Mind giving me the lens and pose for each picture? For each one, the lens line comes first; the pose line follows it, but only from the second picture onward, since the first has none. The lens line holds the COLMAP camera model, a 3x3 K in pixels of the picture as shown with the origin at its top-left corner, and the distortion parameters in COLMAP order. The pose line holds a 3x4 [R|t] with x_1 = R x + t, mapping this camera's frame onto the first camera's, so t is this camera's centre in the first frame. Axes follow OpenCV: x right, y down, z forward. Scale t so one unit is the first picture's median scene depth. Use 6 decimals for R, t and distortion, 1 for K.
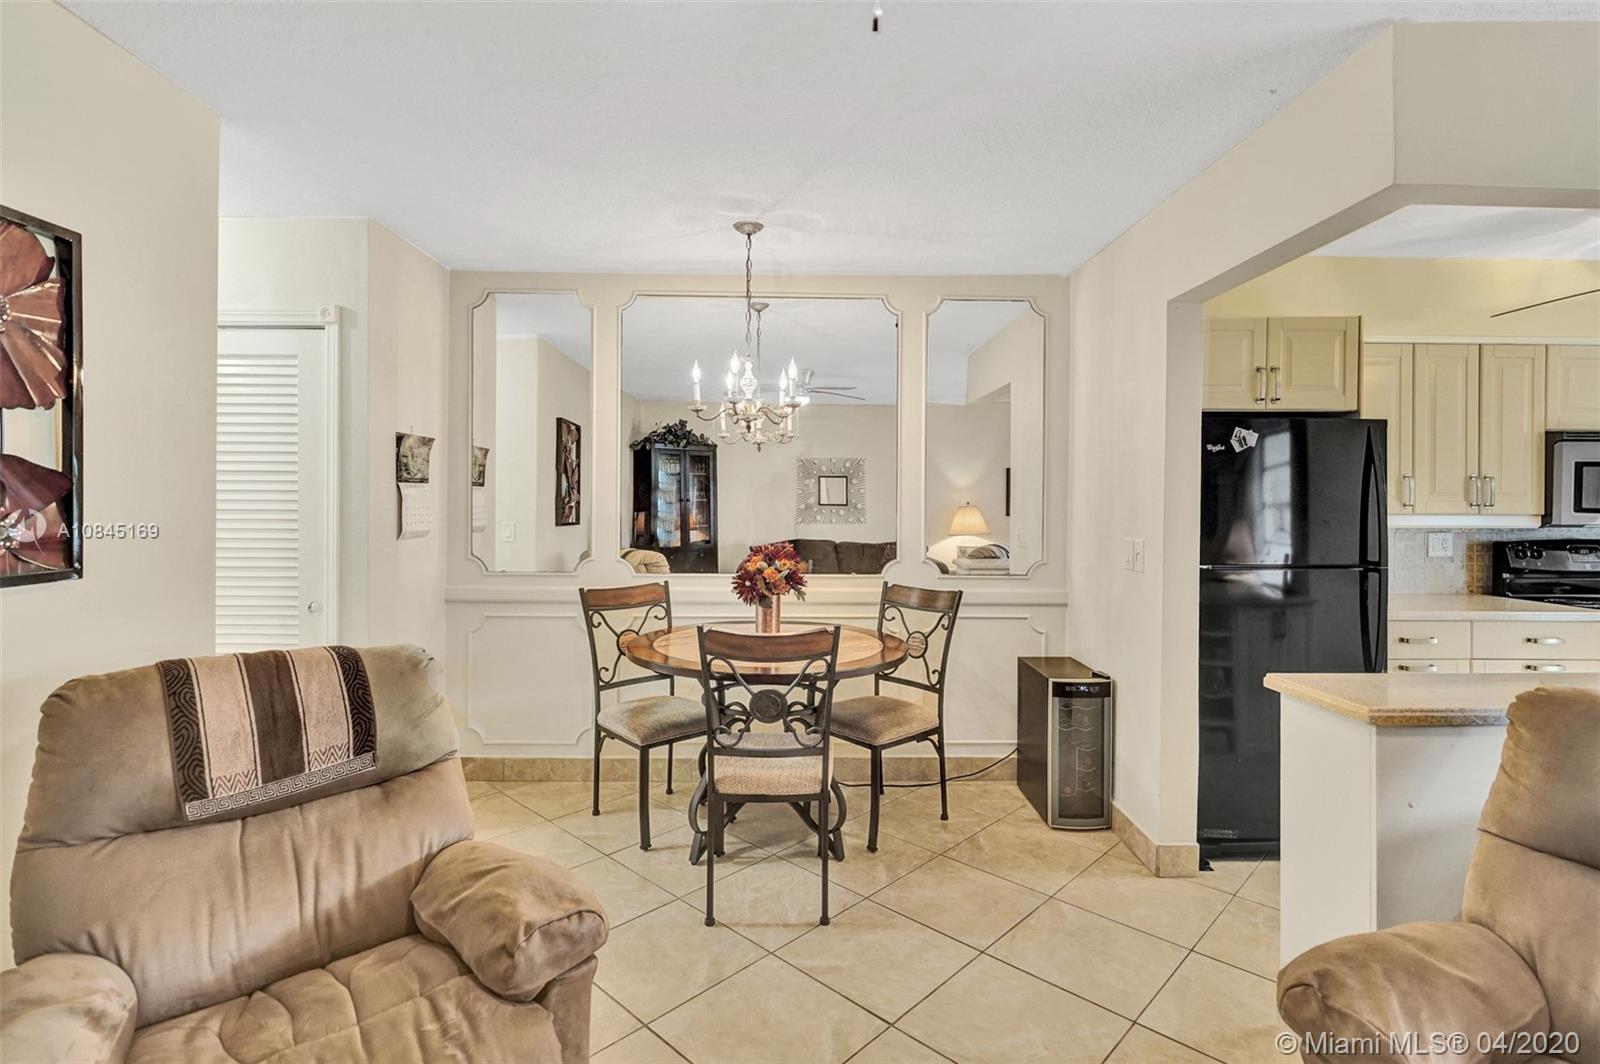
lens RADIAL K [[778.7, 0, 799.8], [0, 778.7, 505.7], [0, 0, 1]] dist [-0.032769, 0.019499]
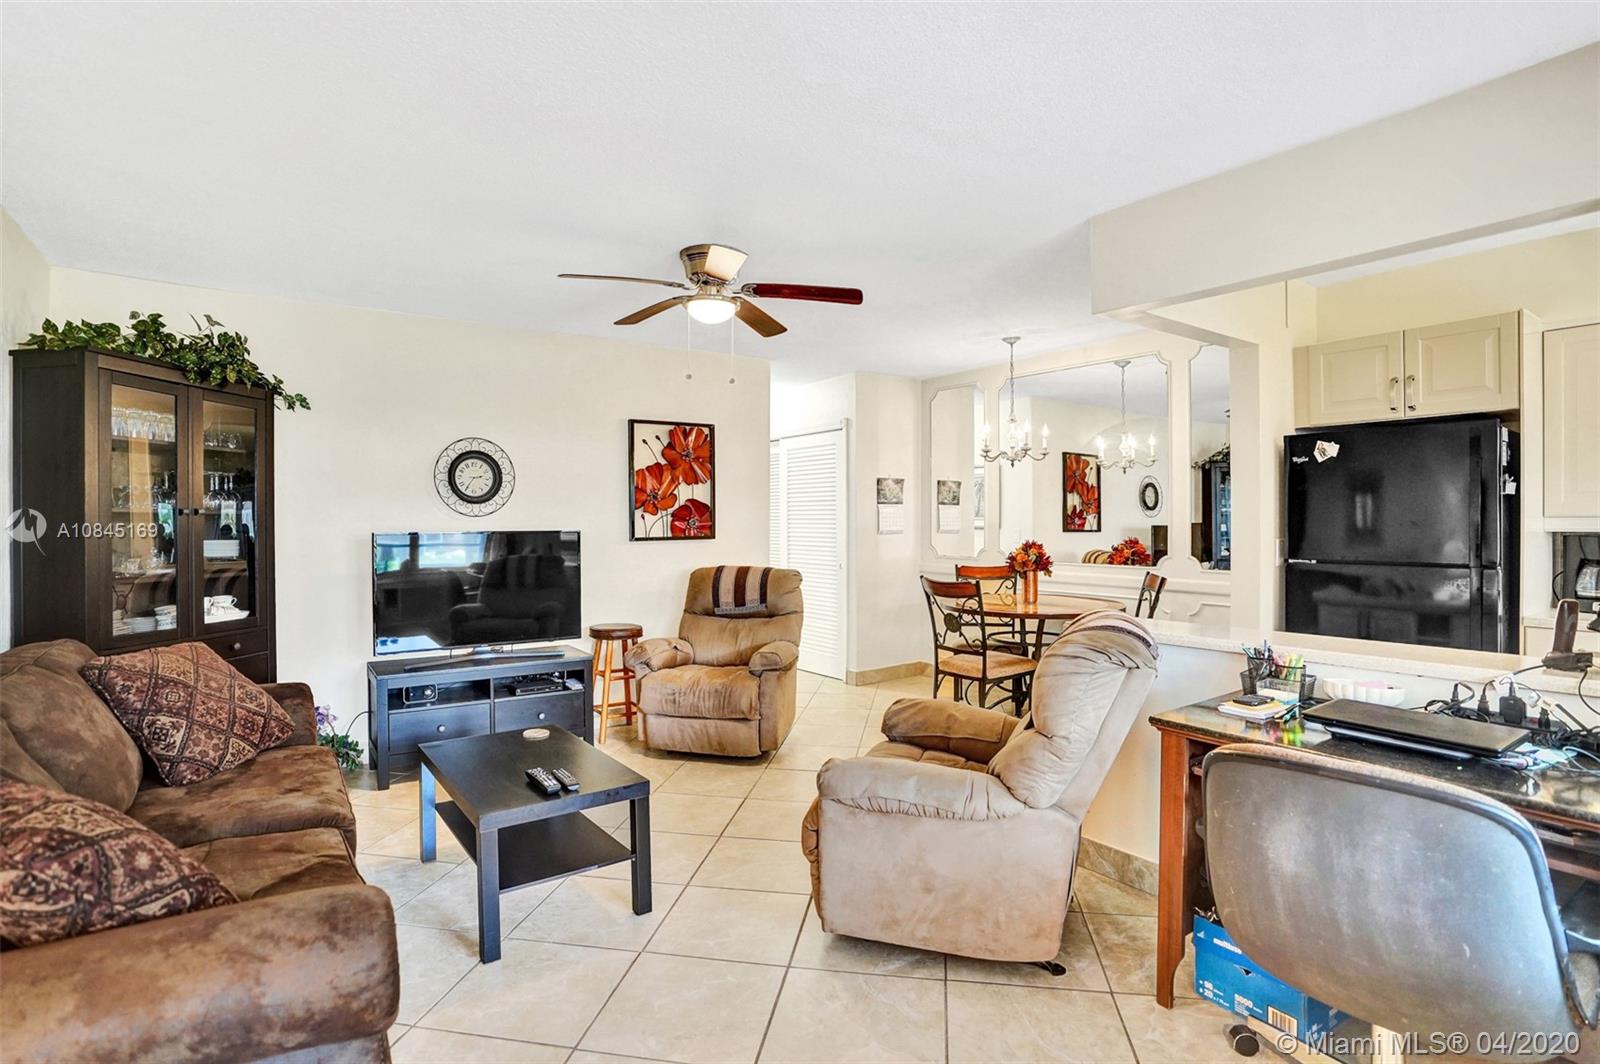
lens RADIAL K [[791.4, 0, 798.2], [0, 791.4, 522.6], [0, 0, 1]] dist [-0.075493, 0.033307]
pose [[0.569621, -0.003641, -0.821900, 1.274659], [-0.001042, 0.999986, -0.005152, 0.032661], [0.821907, 0.003792, 0.569609, -0.349928]]
